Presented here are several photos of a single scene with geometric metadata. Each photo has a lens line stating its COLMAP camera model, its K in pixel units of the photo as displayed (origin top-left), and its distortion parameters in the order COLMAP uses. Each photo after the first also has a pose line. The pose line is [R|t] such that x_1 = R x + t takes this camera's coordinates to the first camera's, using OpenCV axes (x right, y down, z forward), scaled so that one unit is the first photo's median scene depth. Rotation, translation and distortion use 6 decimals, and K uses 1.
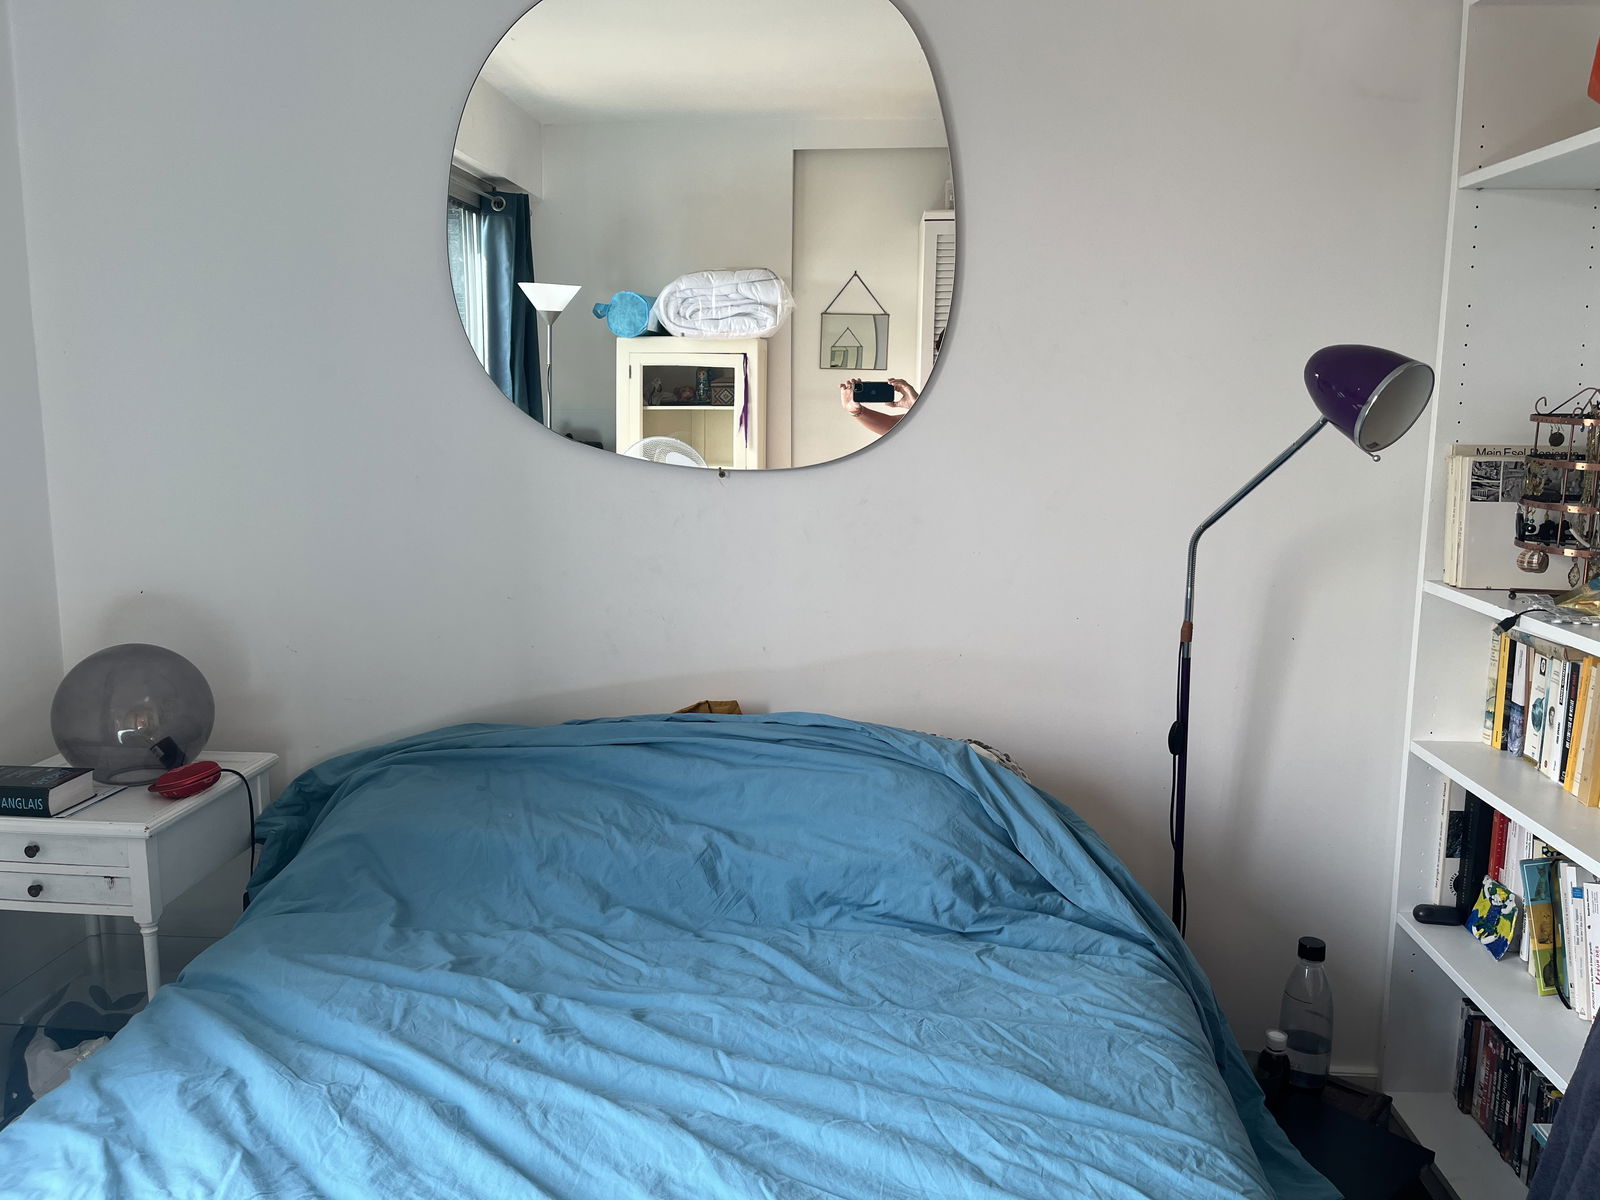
lens RADIAL K [[1210.1, 0, 800.0], [0, 1210.1, 600.0], [0, 0, 1]] dist [0.071913, -0.111763]
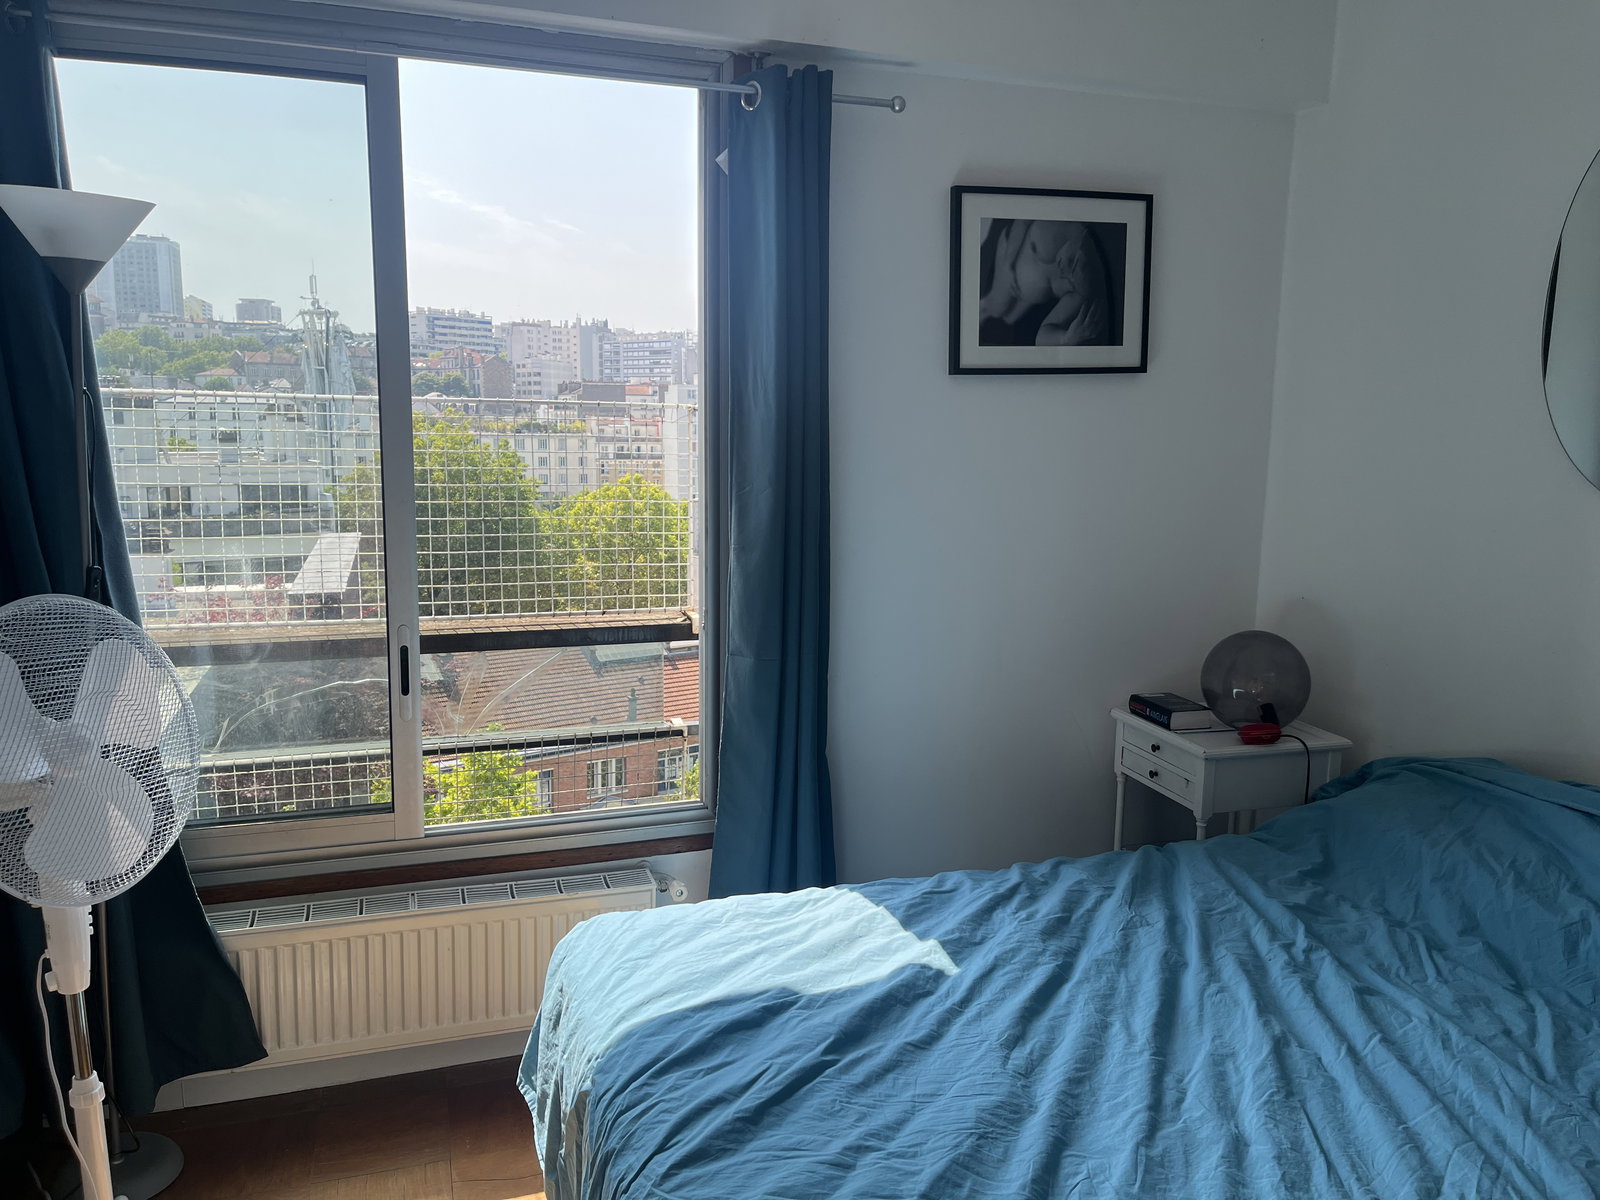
lens RADIAL K [[1210.1, 0, 800.0], [0, 1210.1, 600.0], [0, 0, 1]] dist [0.071913, -0.111763]
pose [[0.355480, 0.147381, -0.922991, 0.609848], [-0.168147, 0.981463, 0.091958, -0.042936], [0.919435, 0.122509, 0.373672, 0.000518]]
